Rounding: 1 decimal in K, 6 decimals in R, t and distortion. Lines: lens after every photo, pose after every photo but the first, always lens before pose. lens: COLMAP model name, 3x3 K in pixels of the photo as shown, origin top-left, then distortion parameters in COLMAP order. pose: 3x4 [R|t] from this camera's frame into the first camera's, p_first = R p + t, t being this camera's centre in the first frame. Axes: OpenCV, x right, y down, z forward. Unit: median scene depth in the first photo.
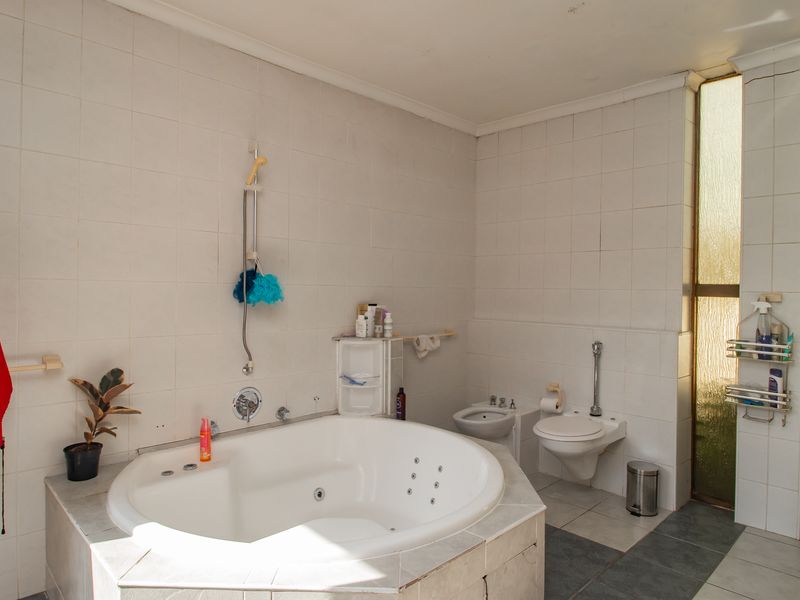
lens RADIAL K [[508.3, 0, 399.1], [0, 508.3, 289.2], [0, 0, 1]] dist [-0.003492, -0.001859]
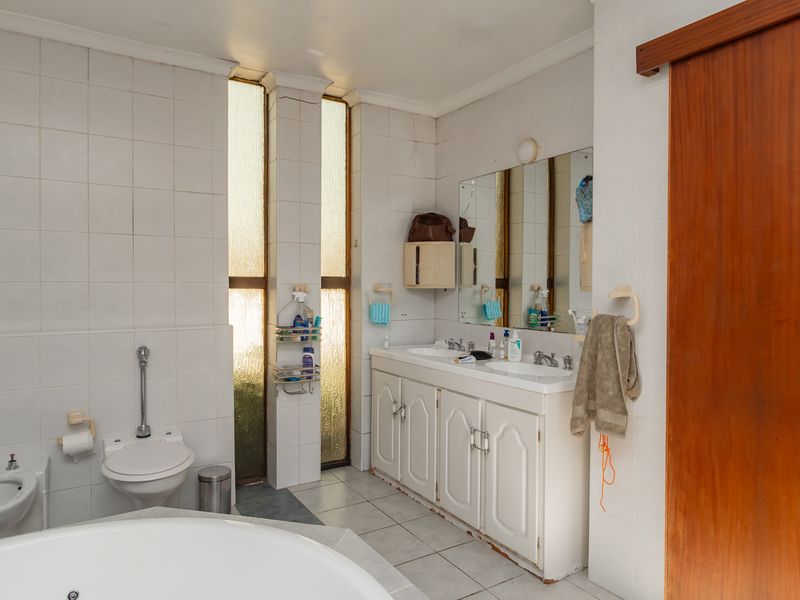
lens RADIAL K [[508.3, 0, 399.1], [0, 508.3, 289.2], [0, 0, 1]] dist [-0.003492, -0.001859]
pose [[0.233266, -0.022670, 0.972149, -0.339641], [-0.001163, 0.999721, 0.023592, -0.009092], [-0.972412, -0.006634, 0.233174, 0.454141]]
